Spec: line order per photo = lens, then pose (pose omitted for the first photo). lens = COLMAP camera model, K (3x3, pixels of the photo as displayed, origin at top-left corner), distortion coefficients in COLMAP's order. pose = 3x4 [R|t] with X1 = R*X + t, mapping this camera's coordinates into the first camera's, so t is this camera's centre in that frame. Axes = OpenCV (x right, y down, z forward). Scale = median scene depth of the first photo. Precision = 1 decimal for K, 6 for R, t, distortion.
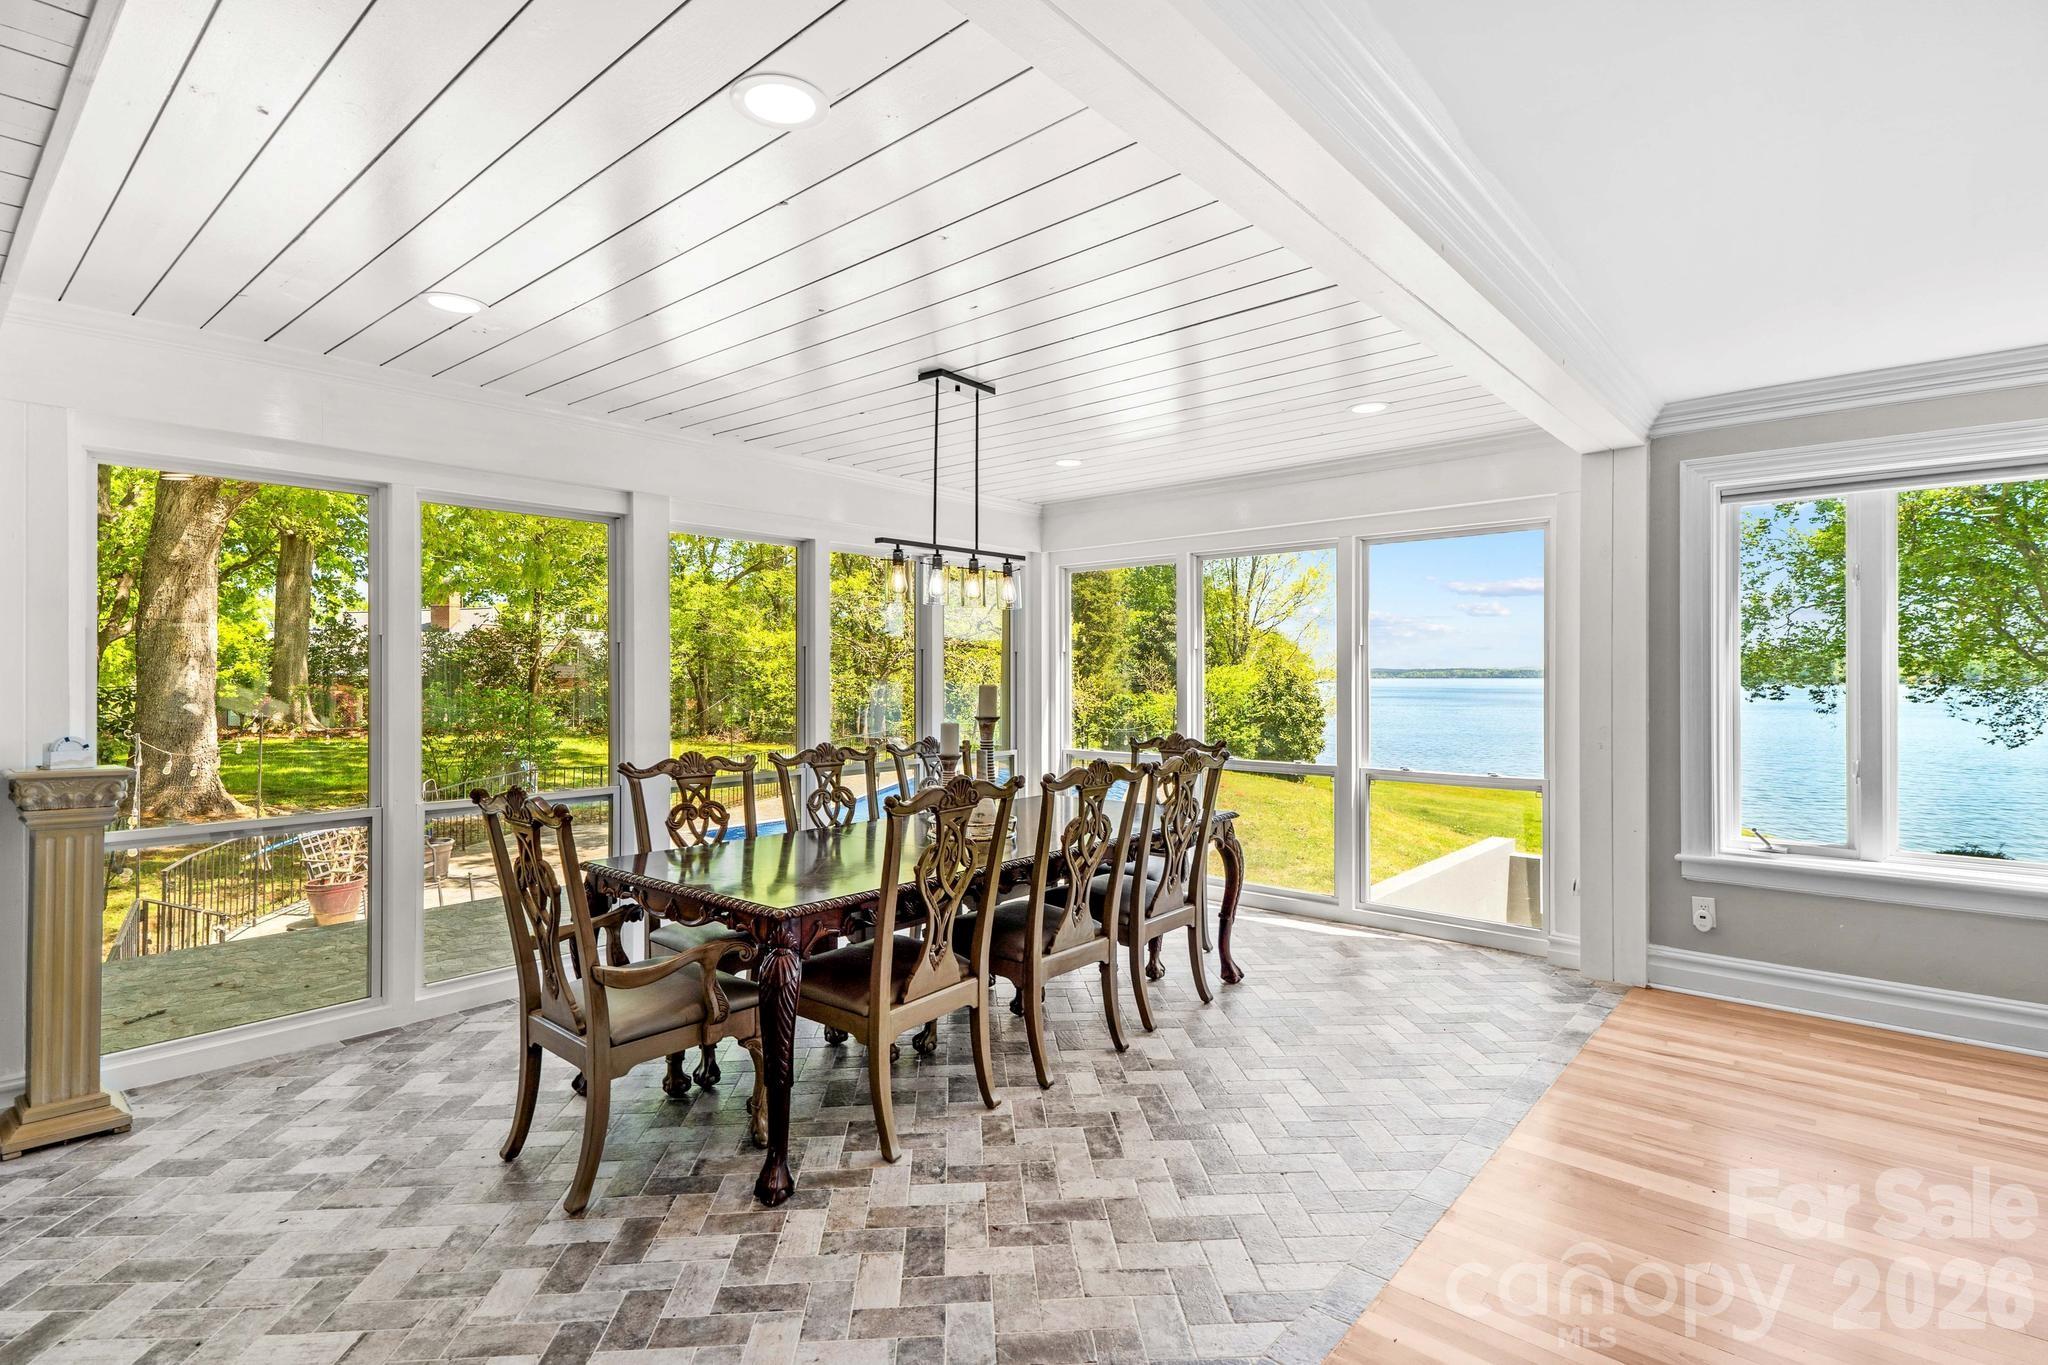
lens RADIAL K [[959.3, 0, 1022.8], [0, 959.3, 677.0], [0, 0, 1]] dist [-0.007192, 0.001641]
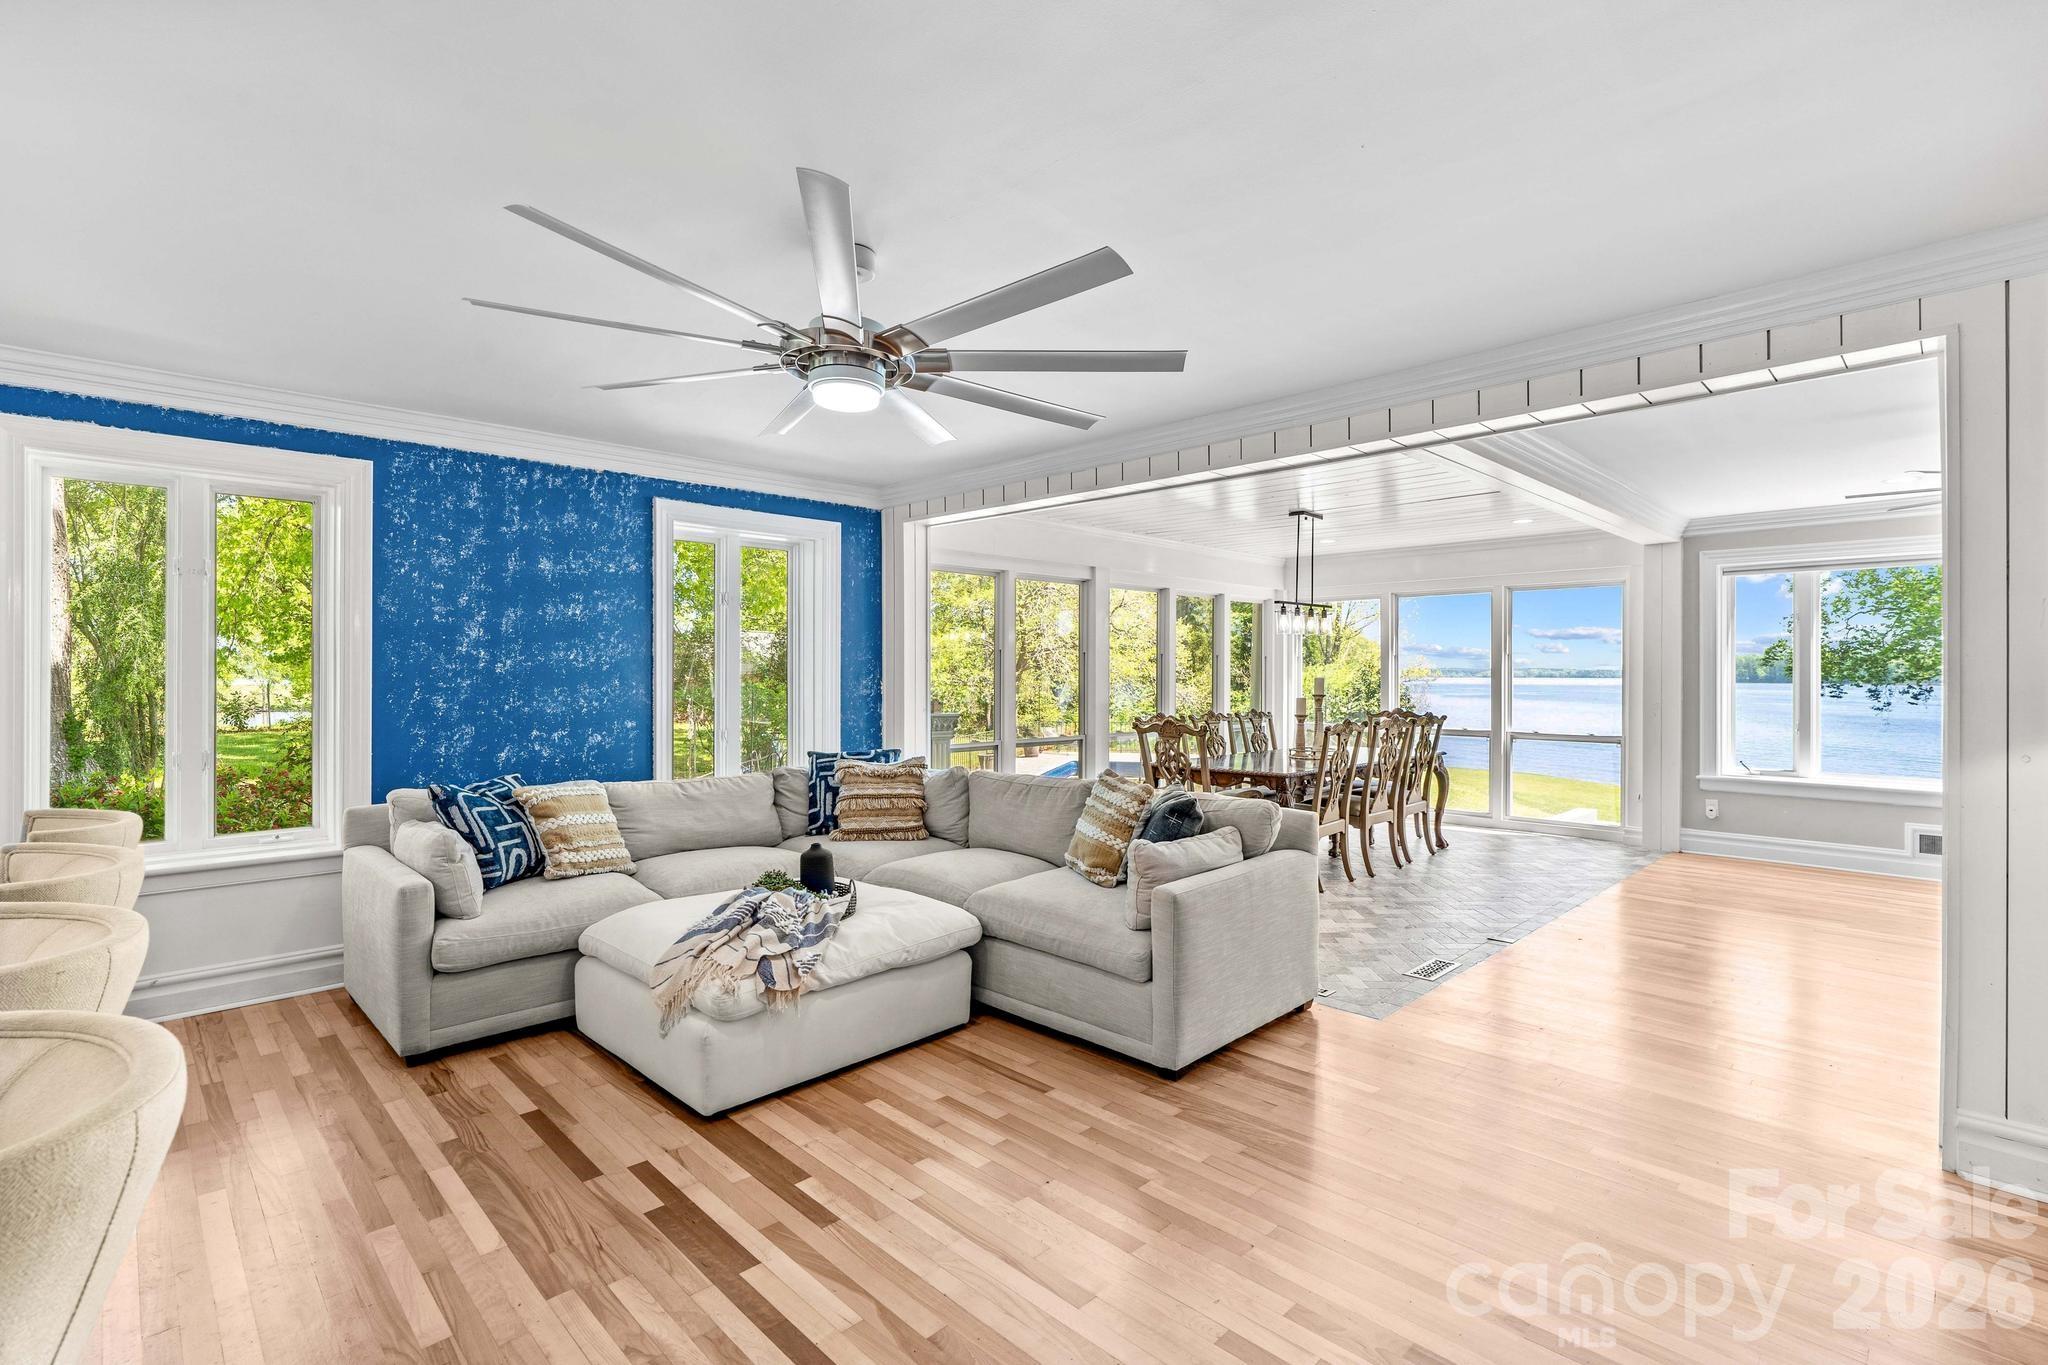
lens RADIAL K [[959.3, 0, 1041.4], [0, 959.3, 671.1], [0, 0, 1]] dist [-0.007192, 0.001641]
pose [[0.999141, 0.005923, -0.041007, -0.462313], [-0.005989, 0.999981, -0.001498, 0.003415], [0.040998, 0.001742, 0.999158, -0.829985]]
